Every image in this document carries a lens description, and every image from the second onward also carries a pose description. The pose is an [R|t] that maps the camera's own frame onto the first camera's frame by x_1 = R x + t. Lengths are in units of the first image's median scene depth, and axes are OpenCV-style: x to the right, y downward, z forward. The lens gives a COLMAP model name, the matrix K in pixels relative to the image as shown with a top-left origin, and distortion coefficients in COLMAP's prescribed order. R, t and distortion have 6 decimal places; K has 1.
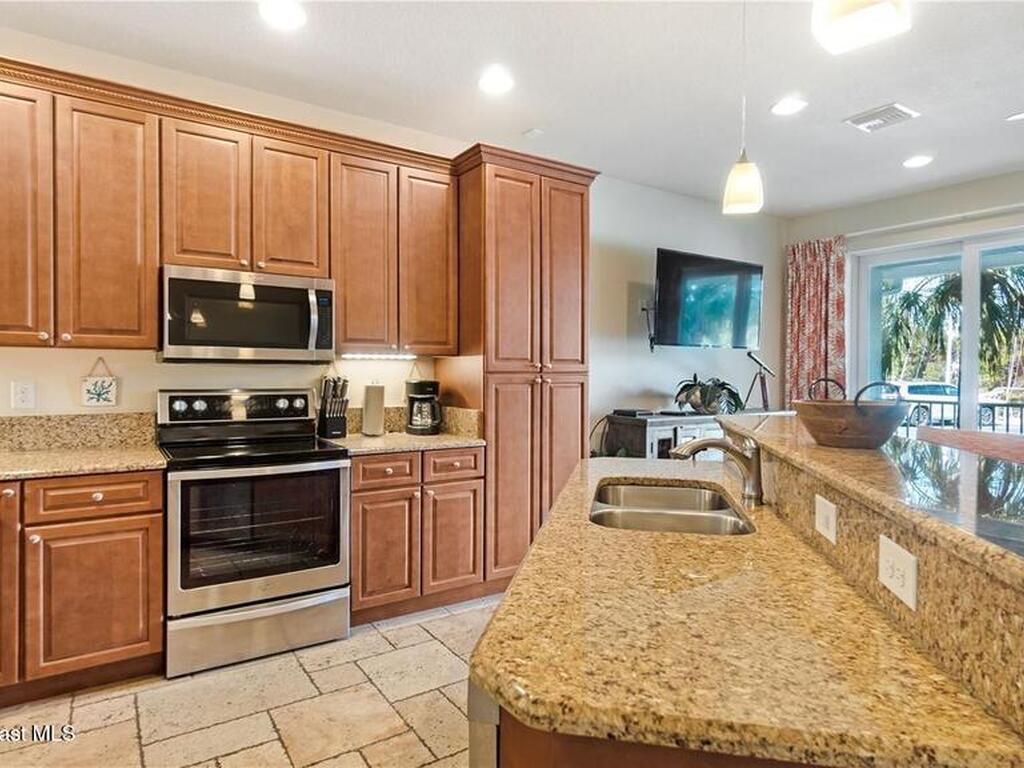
lens RADIAL K [[595.5, 0, 510.3], [0, 595.5, 381.6], [0, 0, 1]] dist [-0.003284, -0.001760]
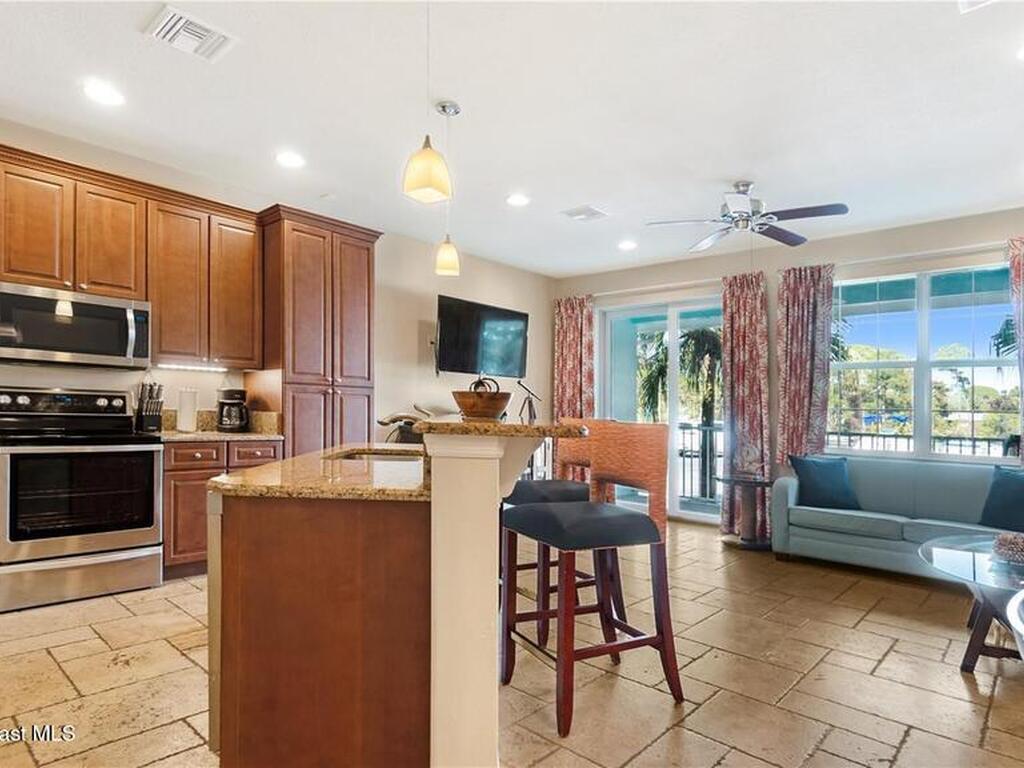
lens RADIAL K [[595.5, 0, 528.6], [0, 595.5, 432.2], [0, 0, 1]] dist [-0.003284, -0.001760]
pose [[0.965492, 0.010399, 0.260225, 0.134696], [-0.014615, 0.999791, 0.014269, 0.065071], [-0.260022, -0.017580, 0.965443, -0.376122]]
